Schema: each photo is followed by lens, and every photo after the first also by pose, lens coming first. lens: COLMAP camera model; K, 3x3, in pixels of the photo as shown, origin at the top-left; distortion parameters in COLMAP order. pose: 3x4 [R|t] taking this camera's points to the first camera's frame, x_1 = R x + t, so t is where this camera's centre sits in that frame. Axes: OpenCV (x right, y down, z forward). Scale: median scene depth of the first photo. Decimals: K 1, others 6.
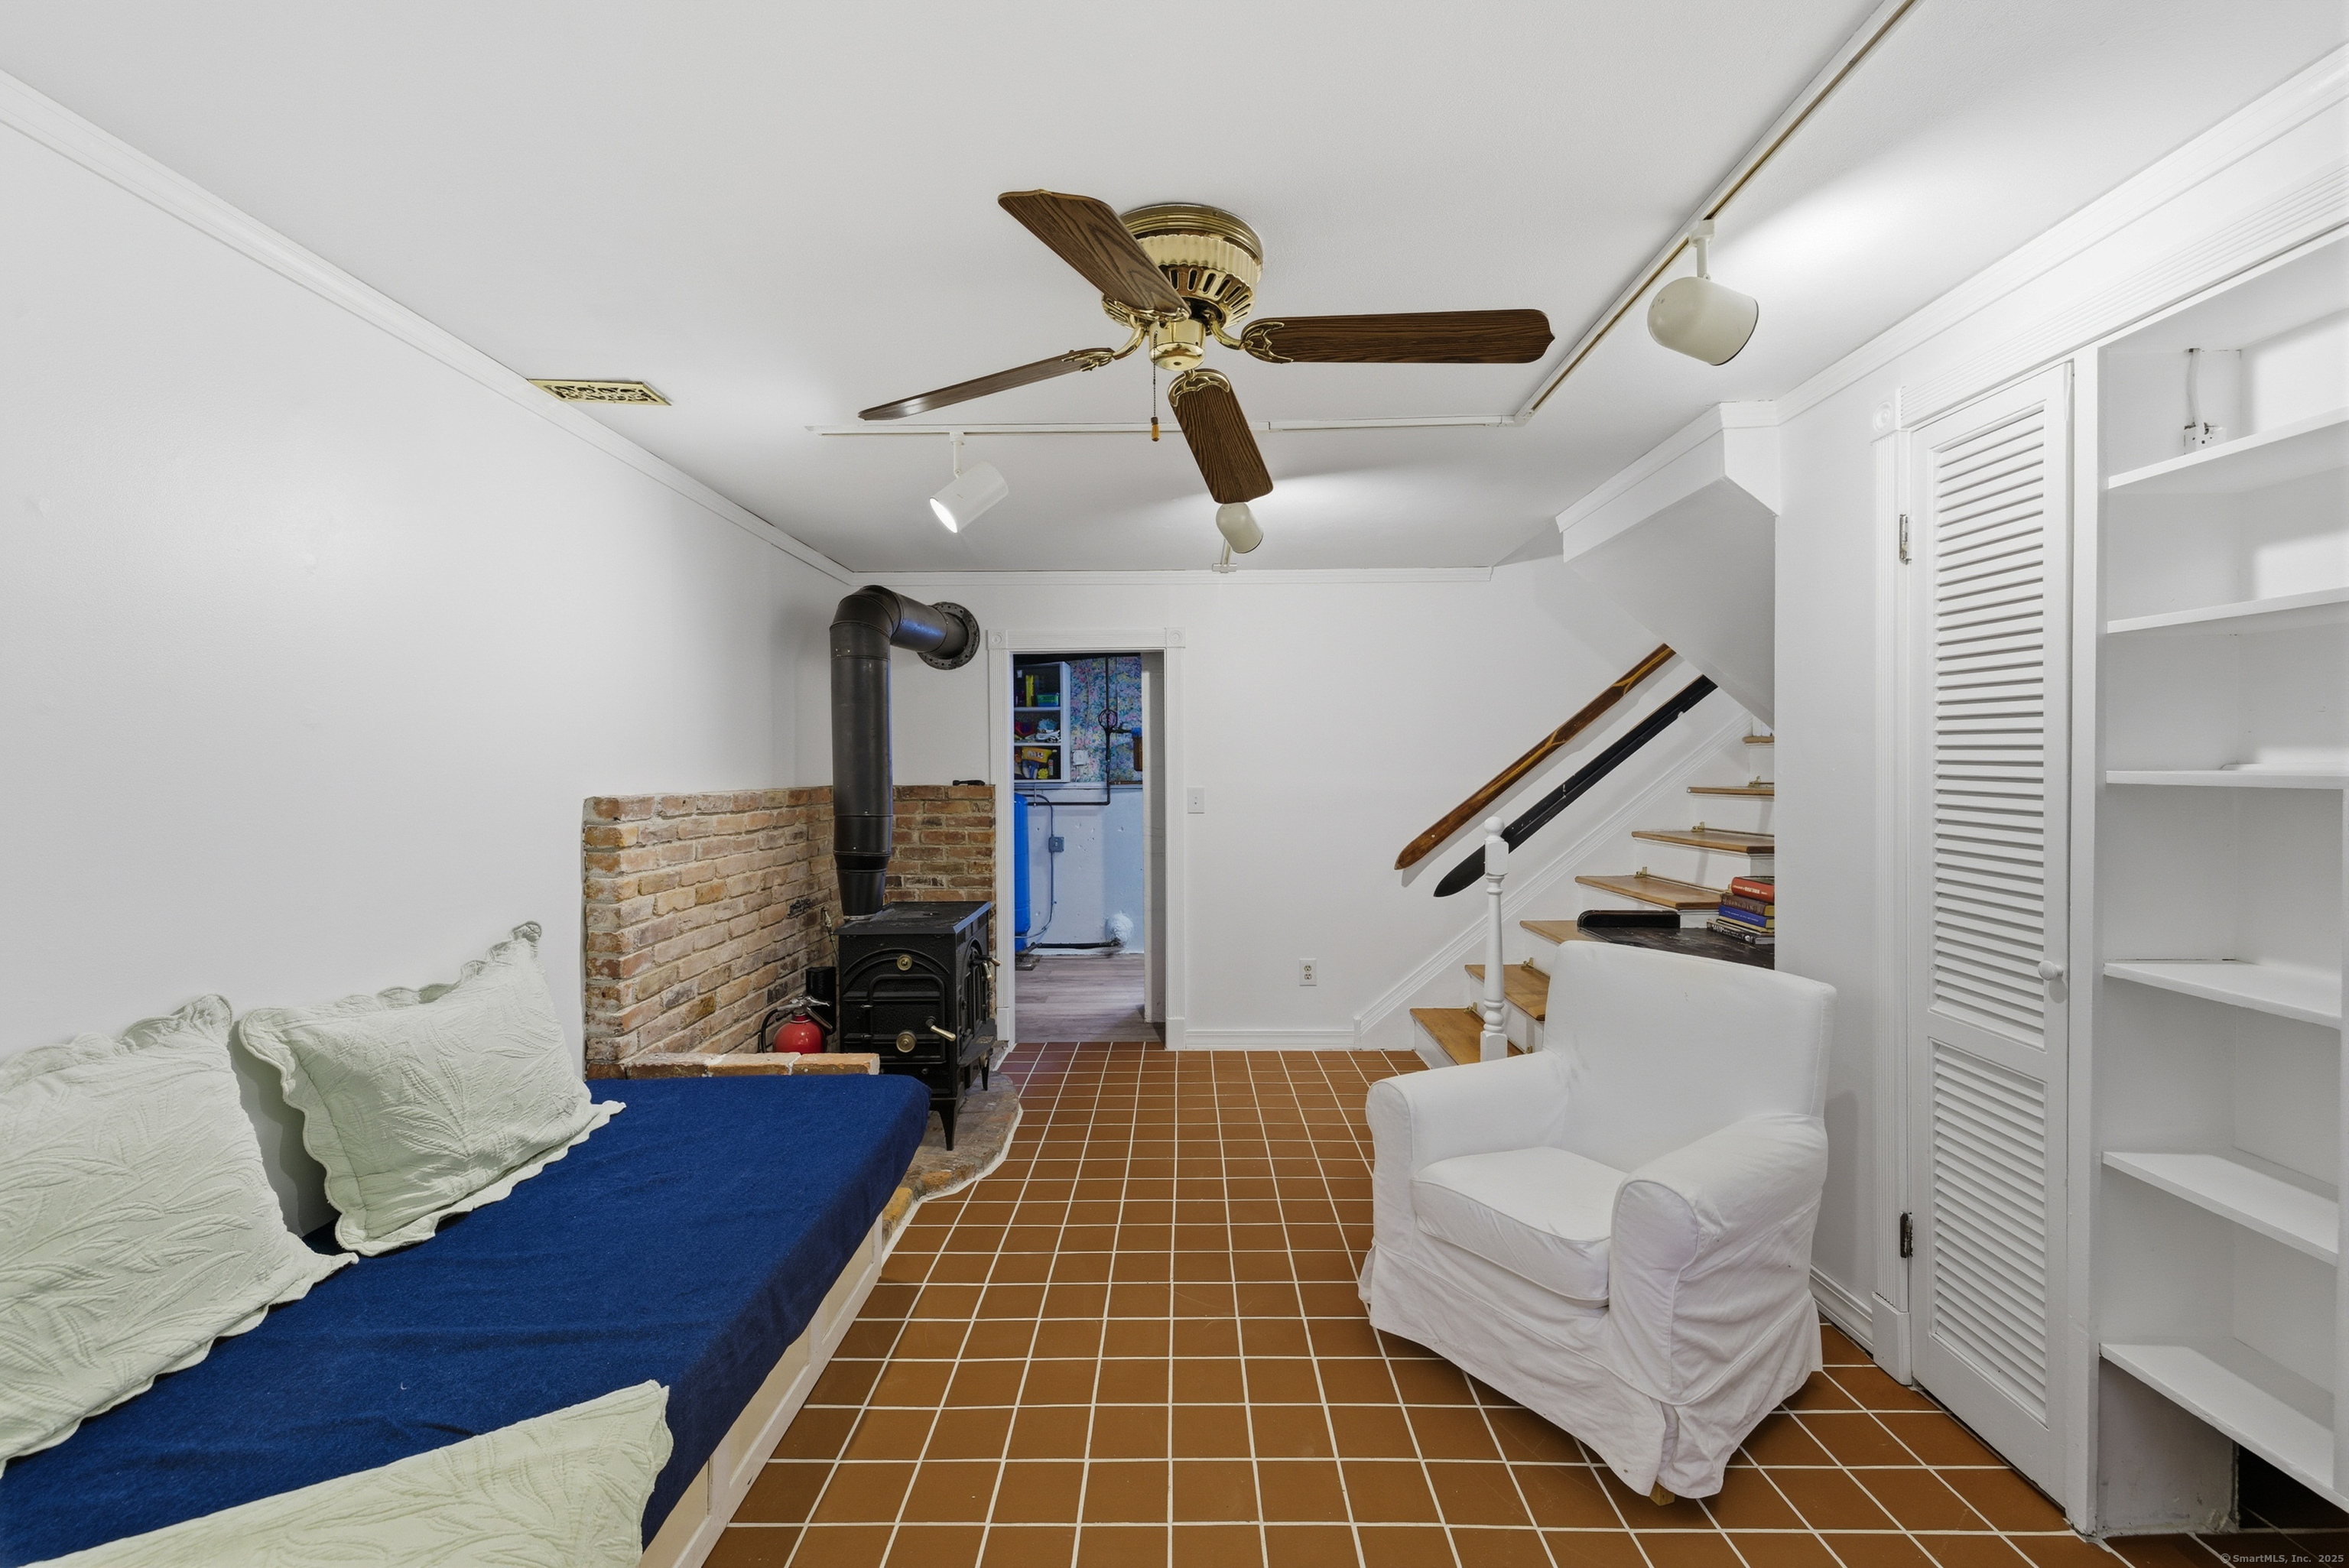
lens RADIAL K [[972.1, 0, 1172.5], [0, 972.1, 774.0], [0, 0, 1]] dist [0.006739, -0.001765]
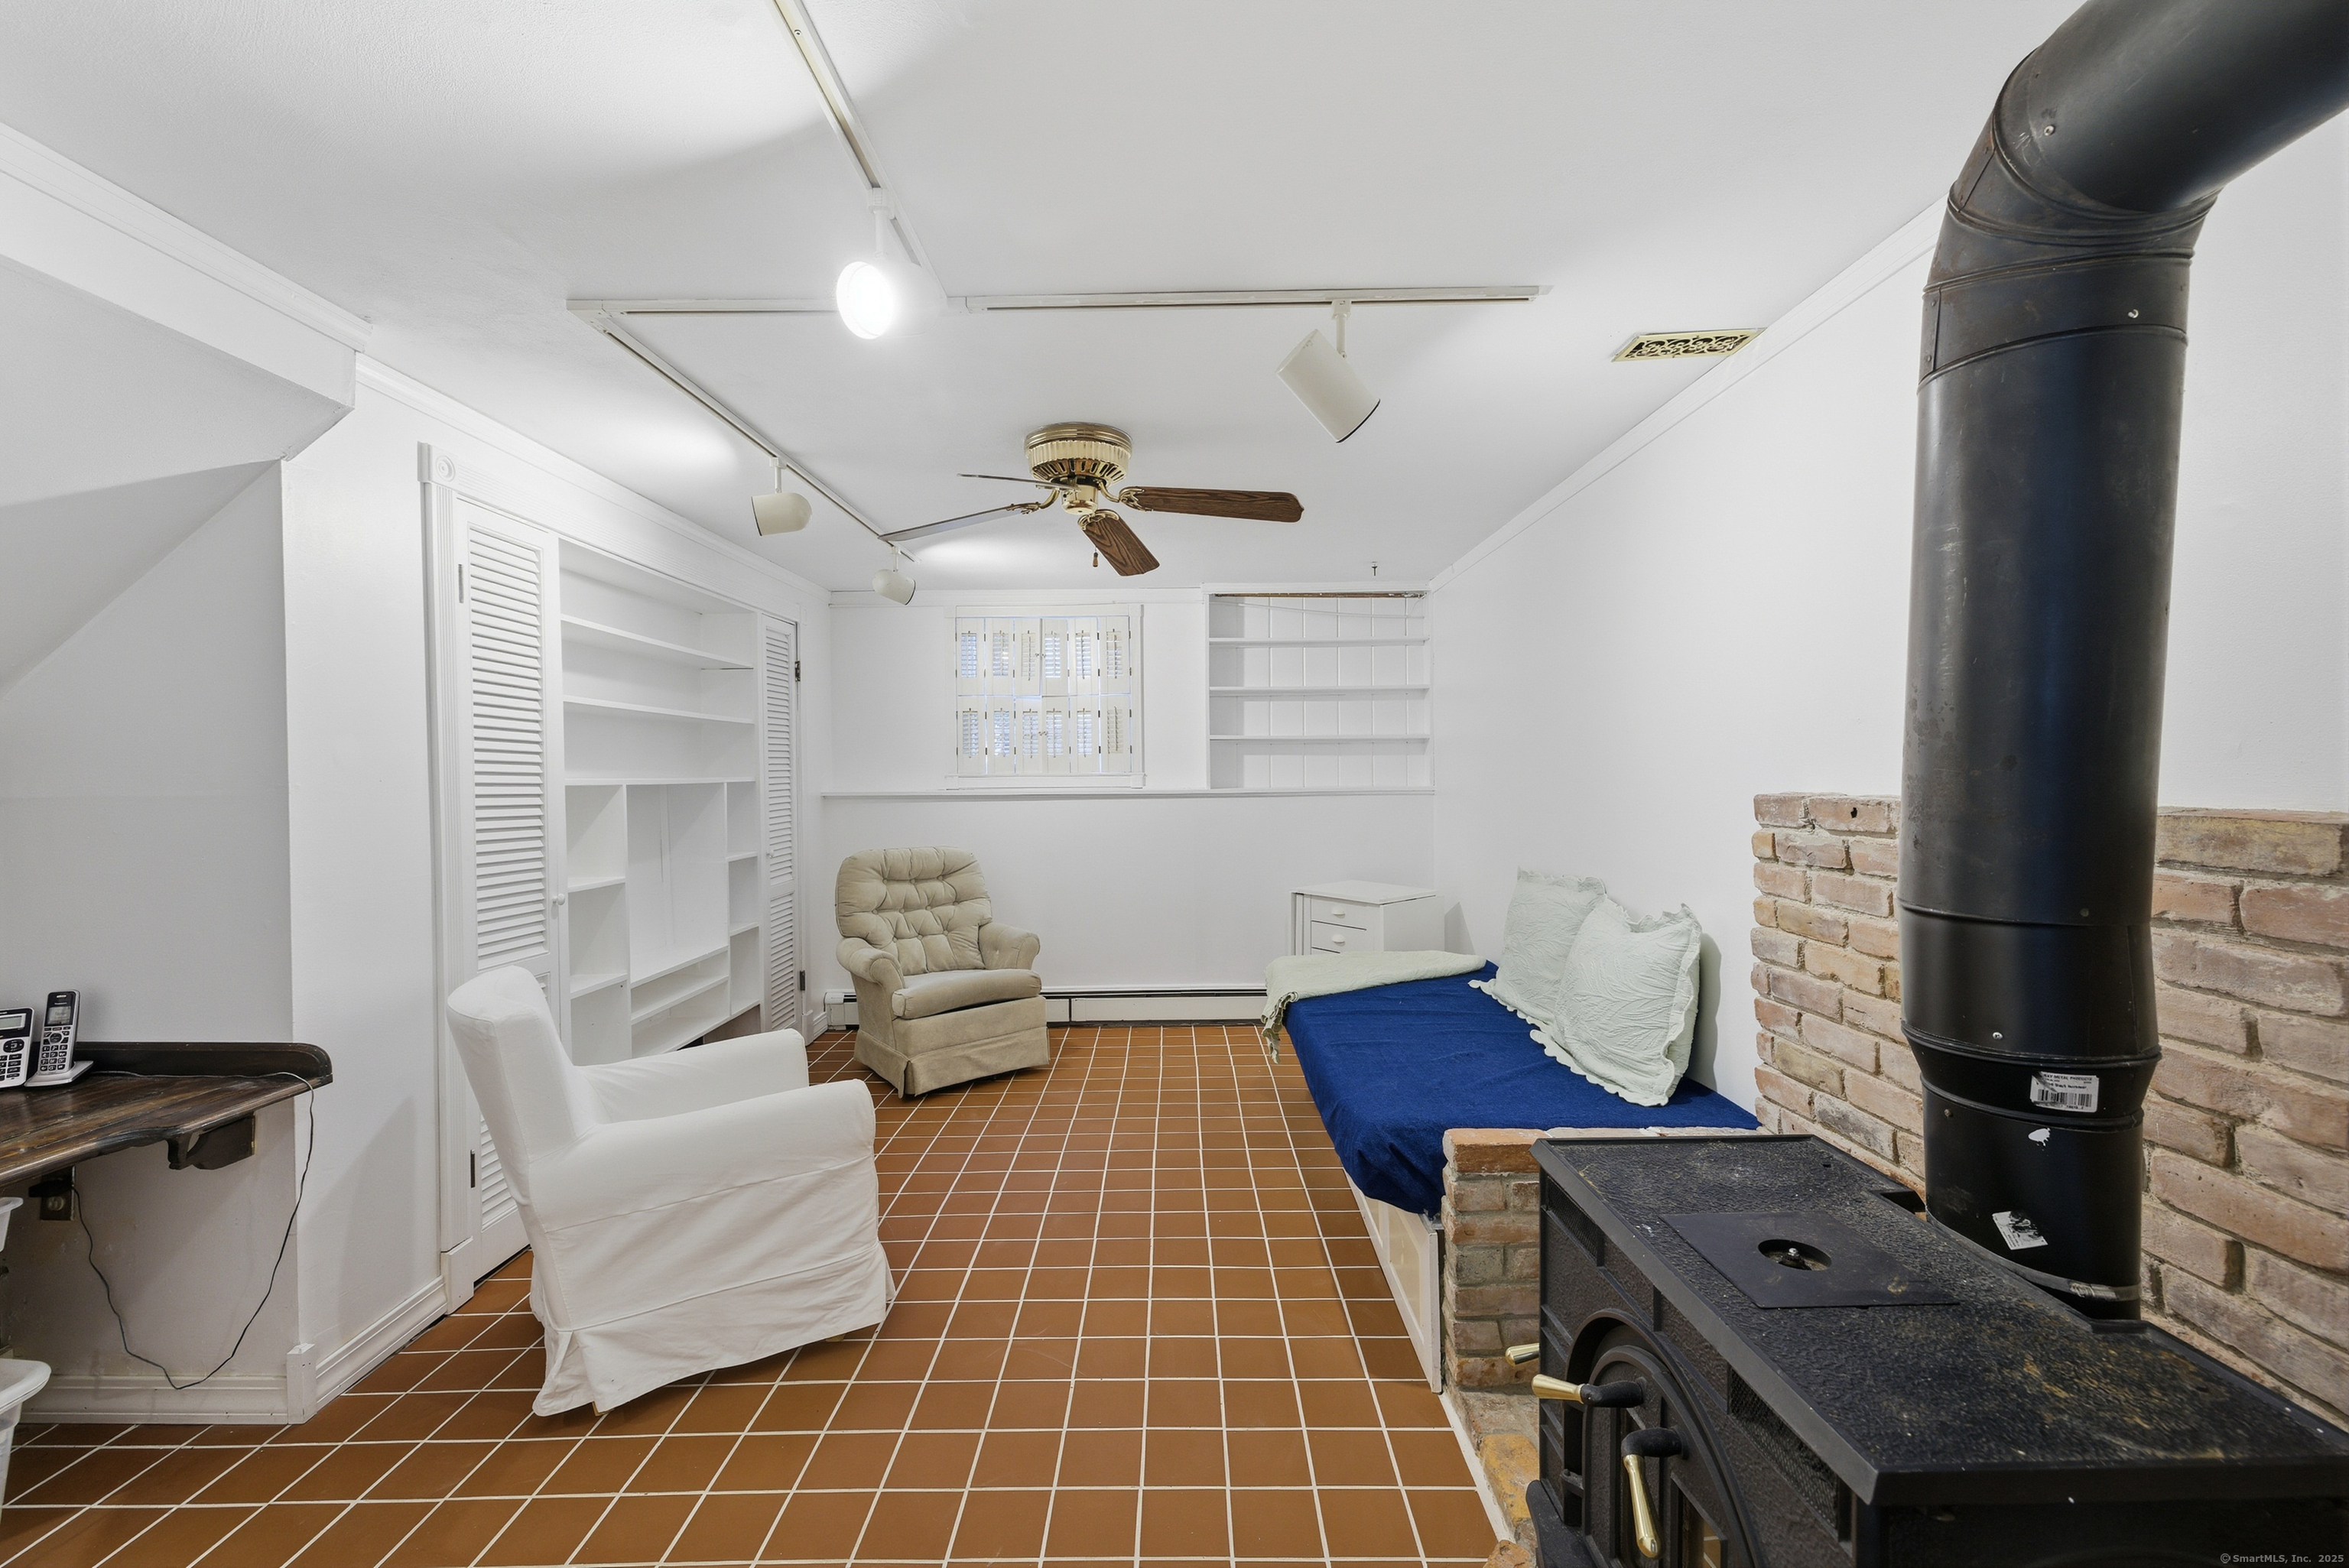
lens RADIAL K [[972.1, 0, 1181.7], [0, 972.1, 787.4], [0, 0, 1]] dist [0.006739, -0.001765]
pose [[-0.999845, 0.012547, -0.012312, -0.051119], [0.012290, 0.999710, 0.020722, -0.002017], [0.012569, 0.020568, -0.999709, 1.016683]]
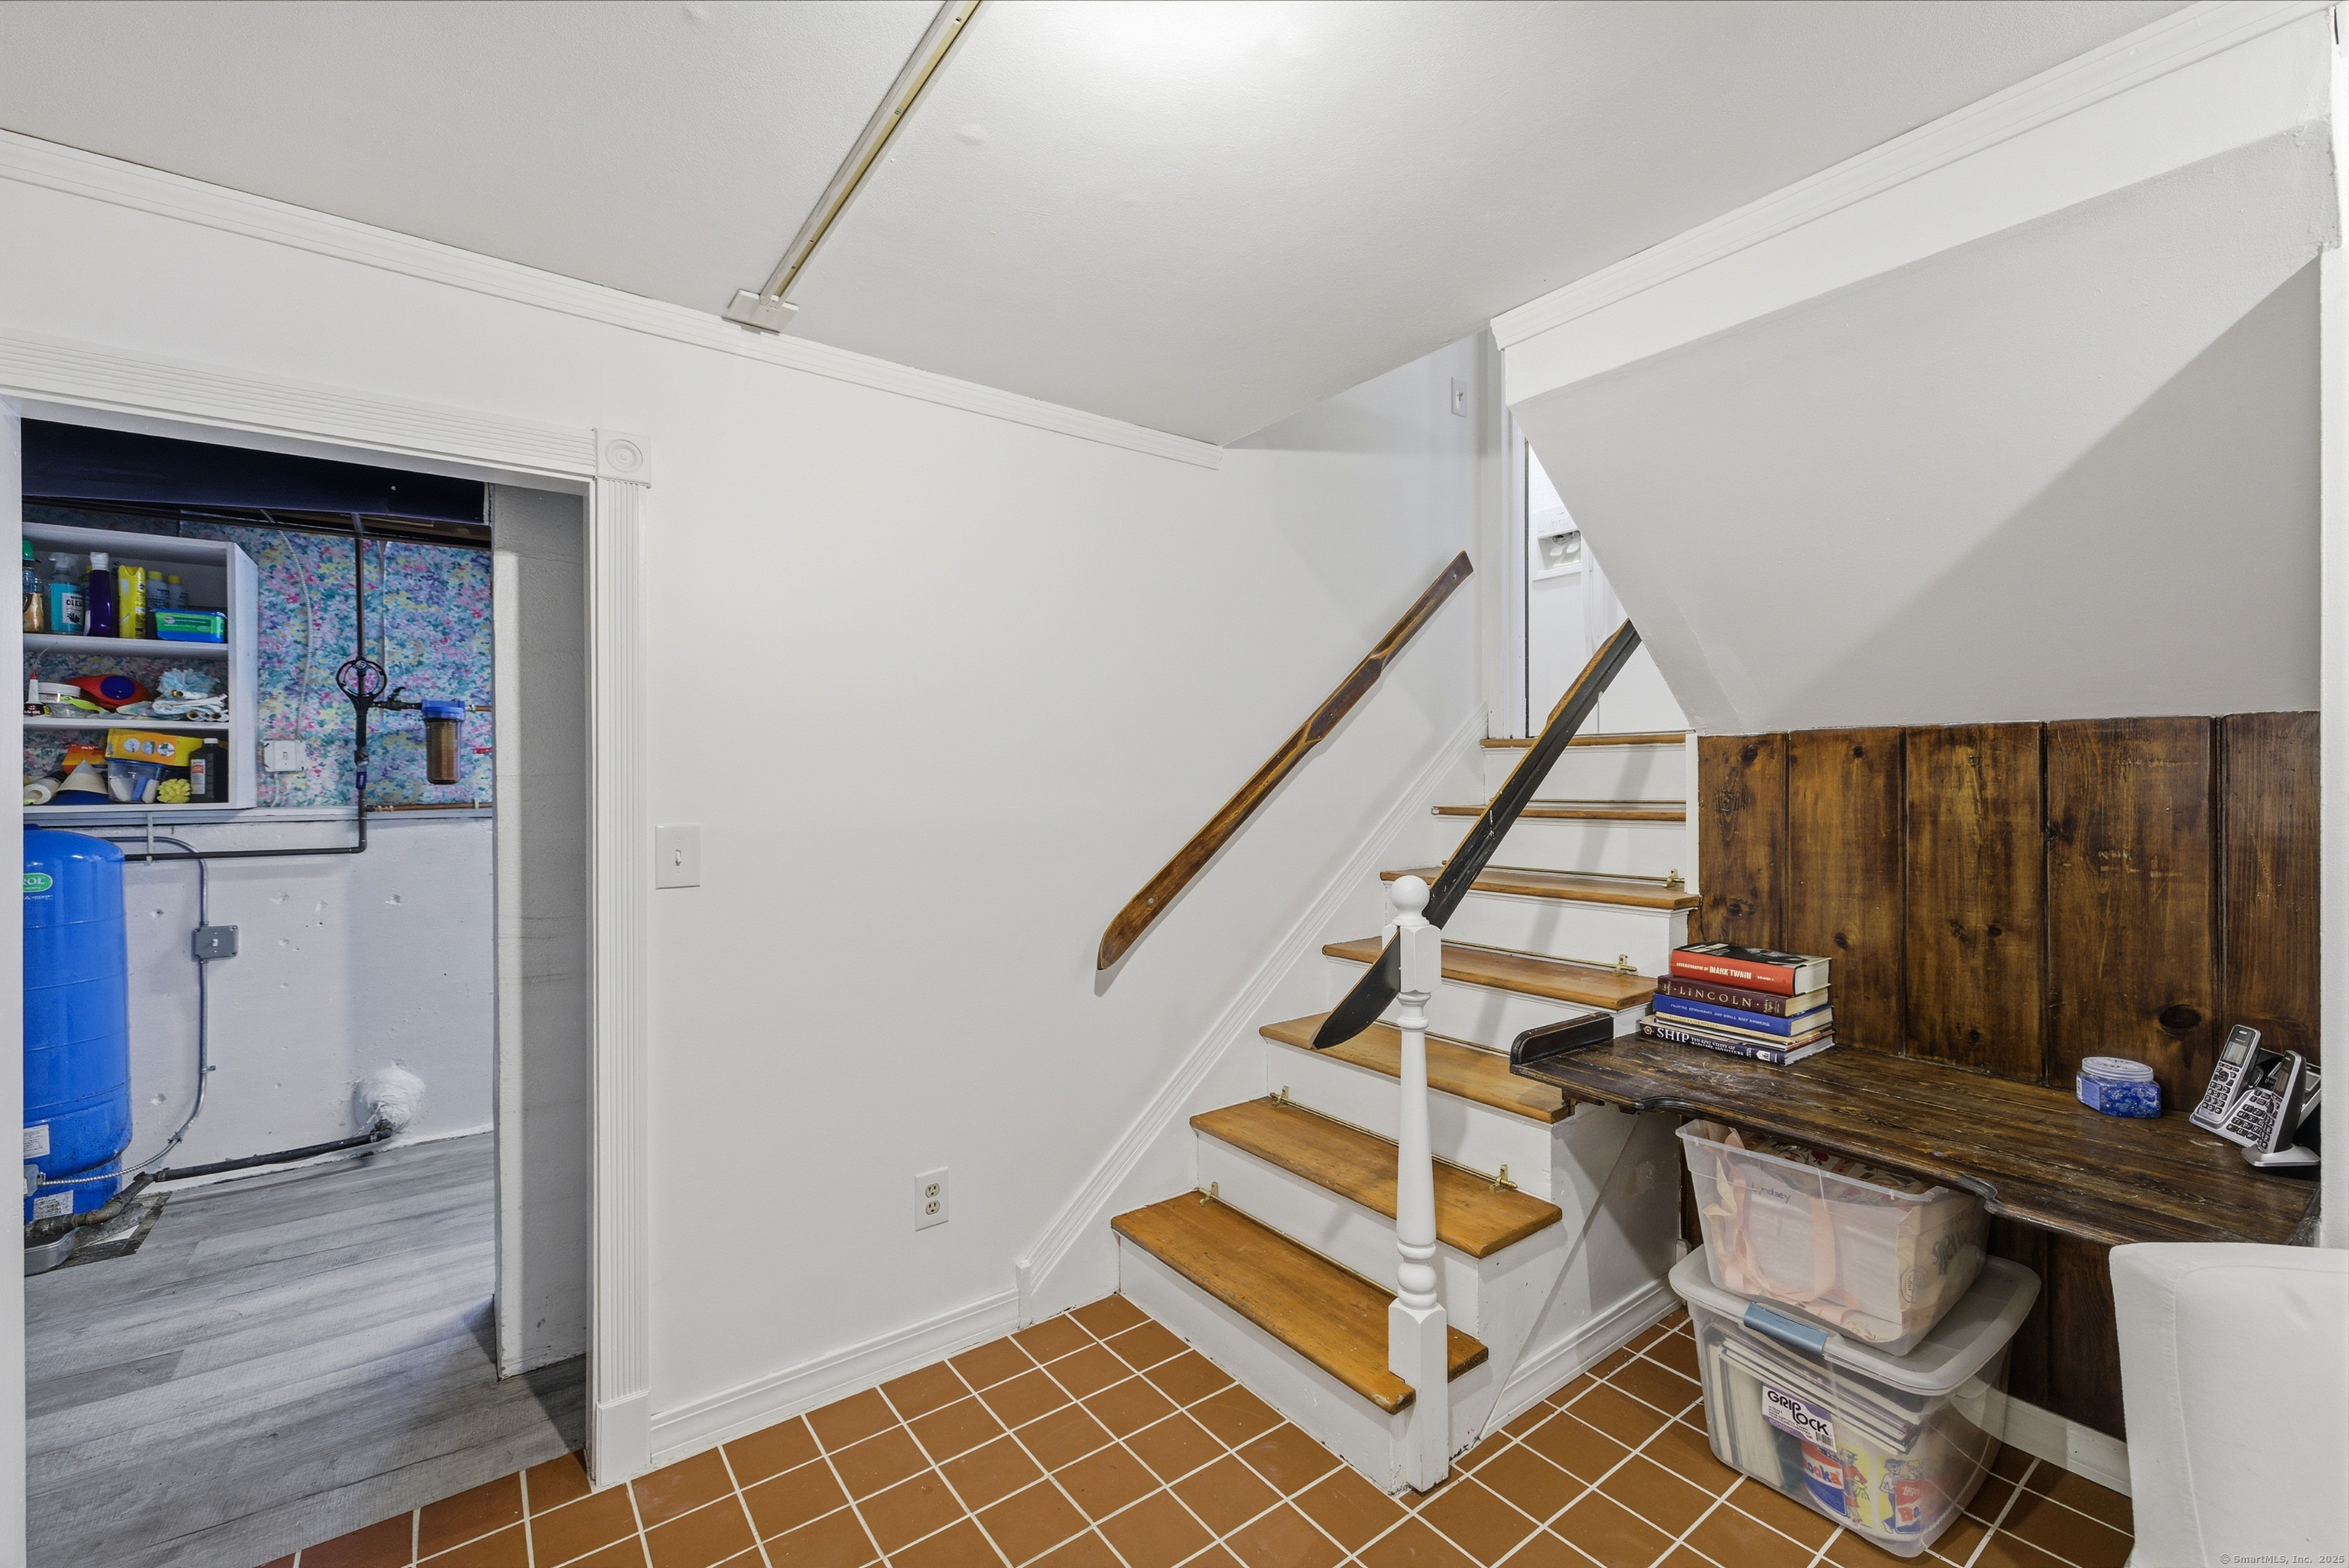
lens RADIAL K [[972.1, 0, 1172.3], [0, 972.1, 778.1], [0, 0, 1]] dist [0.006739, -0.001765]
pose [[0.793471, 0.001801, 0.608606, -0.043104], [0.001940, 0.999983, -0.005489, -0.002744], [-0.608605, 0.005536, 0.793454, 0.371571]]
